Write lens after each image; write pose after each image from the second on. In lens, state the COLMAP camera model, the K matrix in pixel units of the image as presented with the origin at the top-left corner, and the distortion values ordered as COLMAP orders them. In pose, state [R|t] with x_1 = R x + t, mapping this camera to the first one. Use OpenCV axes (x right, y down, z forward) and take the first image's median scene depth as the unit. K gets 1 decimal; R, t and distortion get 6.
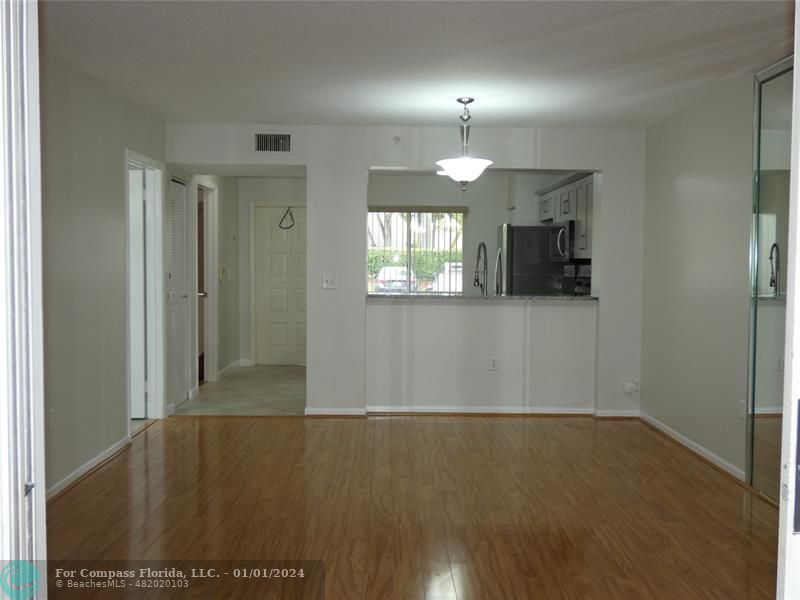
lens RADIAL K [[830.1, 0, 400.0], [0, 830.1, 300.0], [0, 0, 1]] dist [-0.000416, -0.000071]
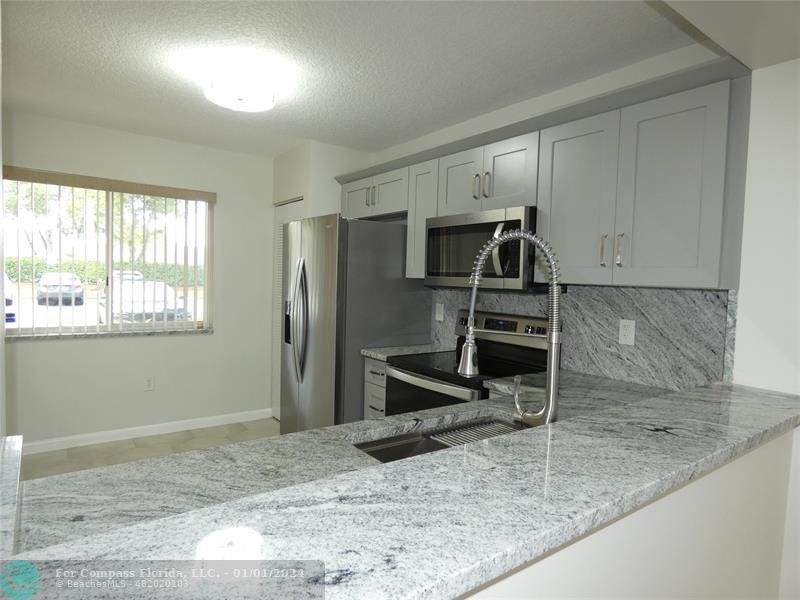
lens RADIAL K [[486.9, 0, 400.0], [0, 486.9, 300.0], [0, 0, 1]] dist [-0.007554, -0.002361]
pose [[0.819277, -0.012860, 0.573253, -0.012675], [0.003932, 0.999851, 0.016809, -0.039112], [-0.573384, -0.011517, 0.819206, 0.629899]]
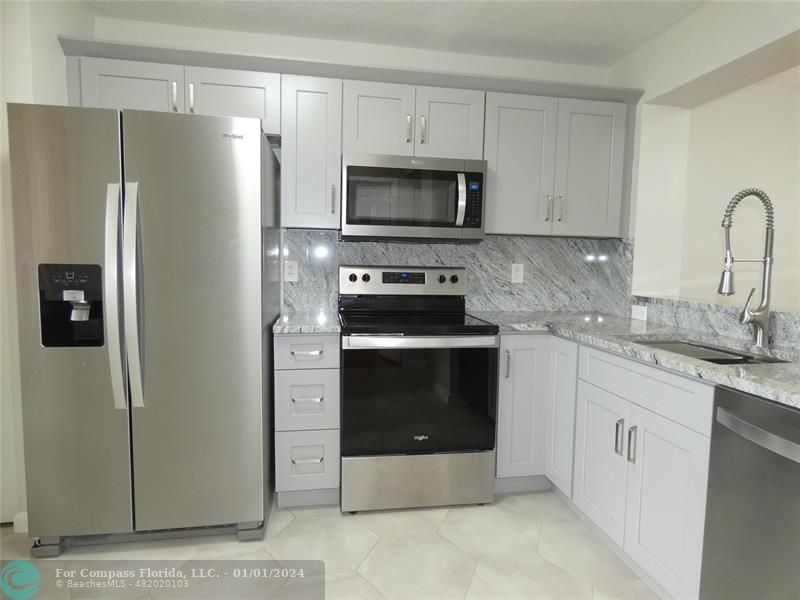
lens RADIAL K [[472.7, 0, 400.0], [0, 472.7, 300.0], [0, 0, 1]] dist [0.000900, 0.000945]
pose [[-0.145949, -0.091605, 0.985042, -0.063029], [0.022717, 0.995131, 0.095909, -0.033391], [-0.989031, 0.036375, -0.143158, 0.845227]]
